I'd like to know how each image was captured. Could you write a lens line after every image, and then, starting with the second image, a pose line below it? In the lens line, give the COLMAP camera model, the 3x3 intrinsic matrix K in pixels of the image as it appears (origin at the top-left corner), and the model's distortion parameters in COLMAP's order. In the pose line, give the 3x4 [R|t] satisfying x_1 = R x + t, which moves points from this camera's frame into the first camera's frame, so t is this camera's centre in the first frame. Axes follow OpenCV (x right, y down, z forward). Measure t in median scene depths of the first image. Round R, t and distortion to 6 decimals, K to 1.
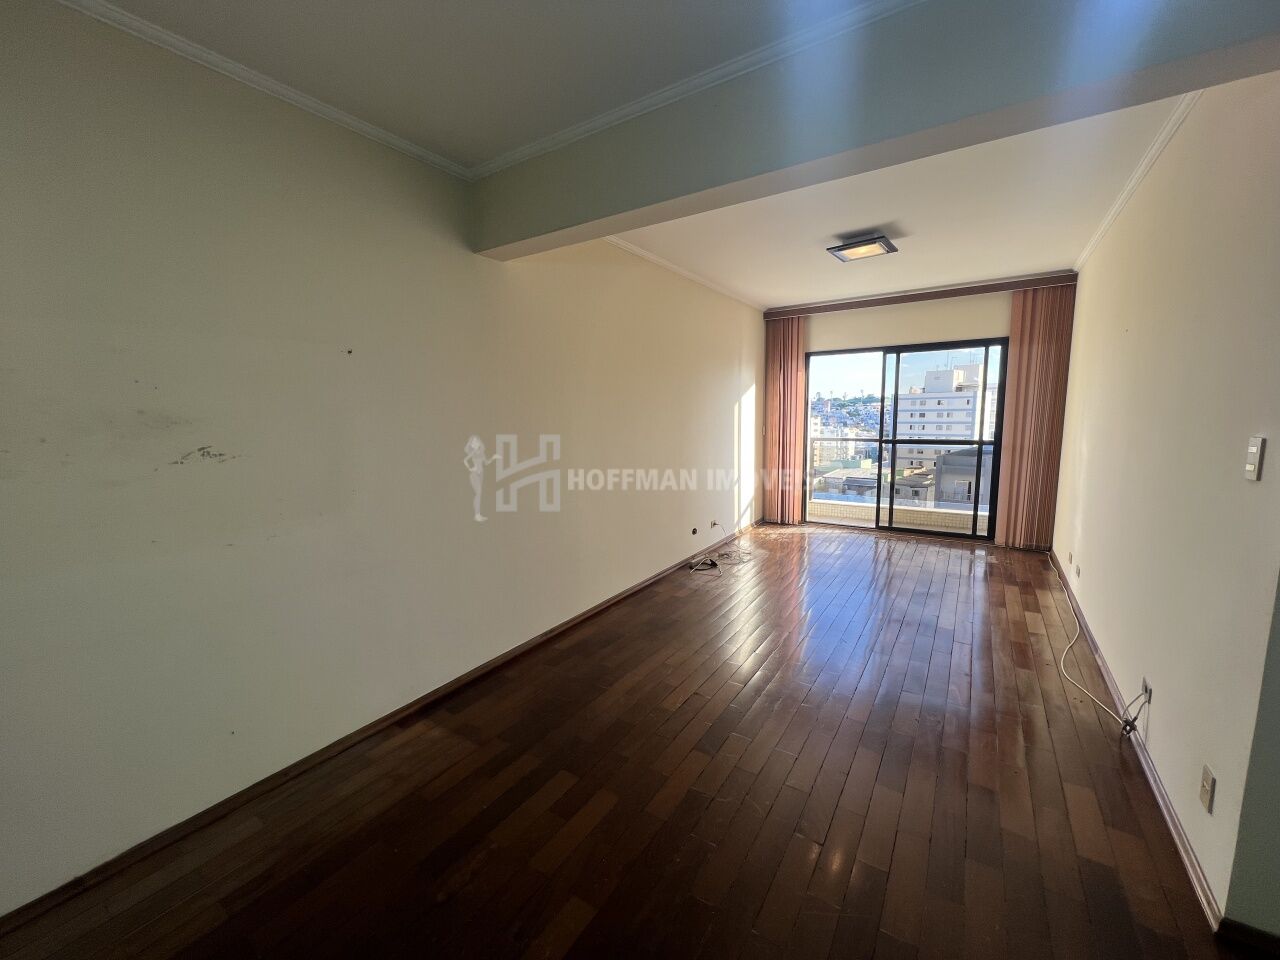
lens RADIAL K [[510.3, 0, 644.8], [0, 510.3, 484.3], [0, 0, 1]] dist [-0.000827, 0.000766]
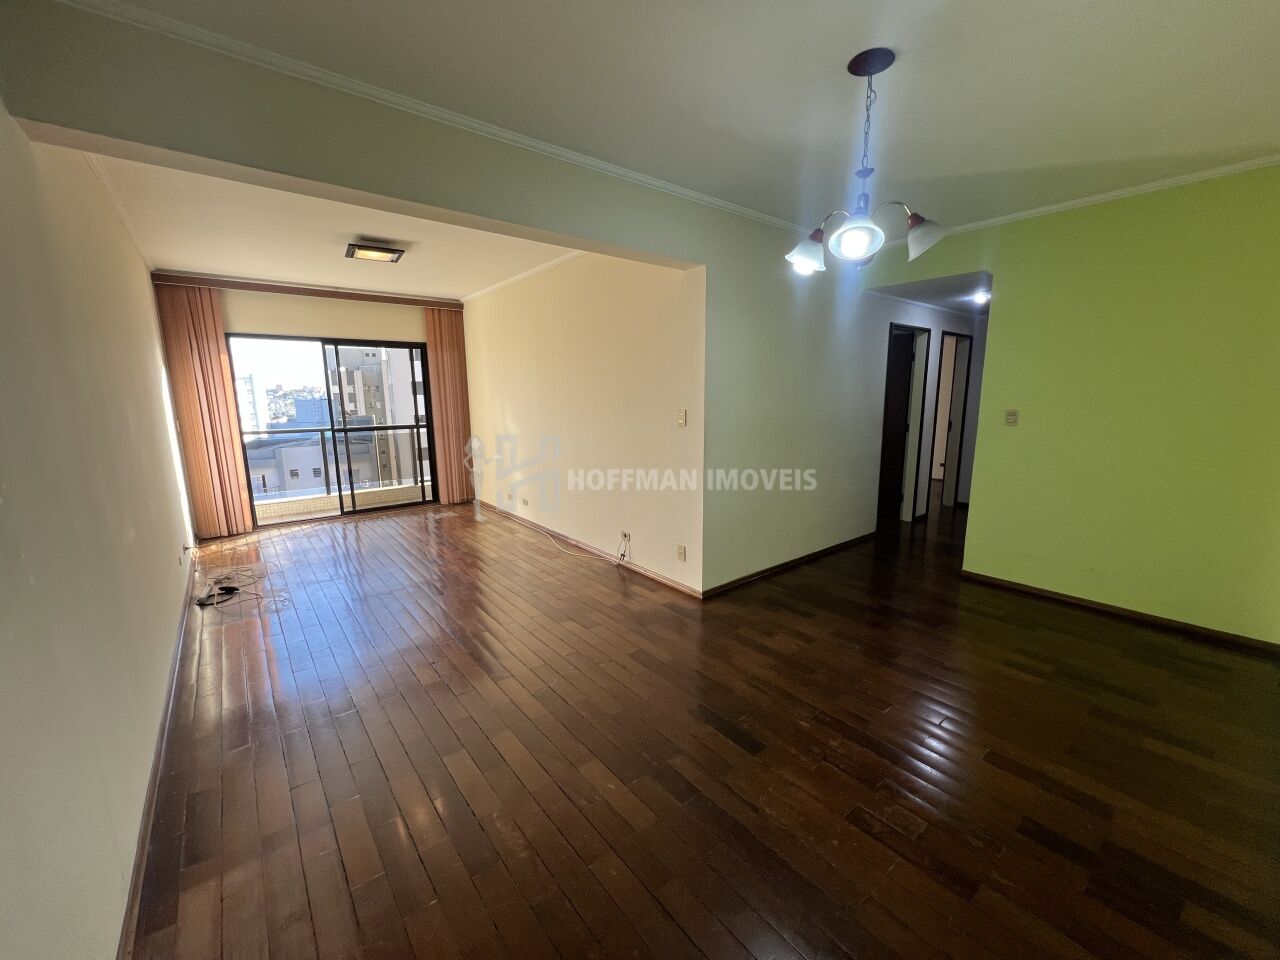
lens RADIAL K [[510.3, 0, 640.5], [0, 510.3, 482.0], [0, 0, 1]] dist [-0.000827, 0.000766]
pose [[0.311389, -0.149127, 0.938508, -0.334155], [0.137214, 0.984316, 0.110880, -0.011455], [-0.940324, 0.094249, 0.326968, 0.095342]]
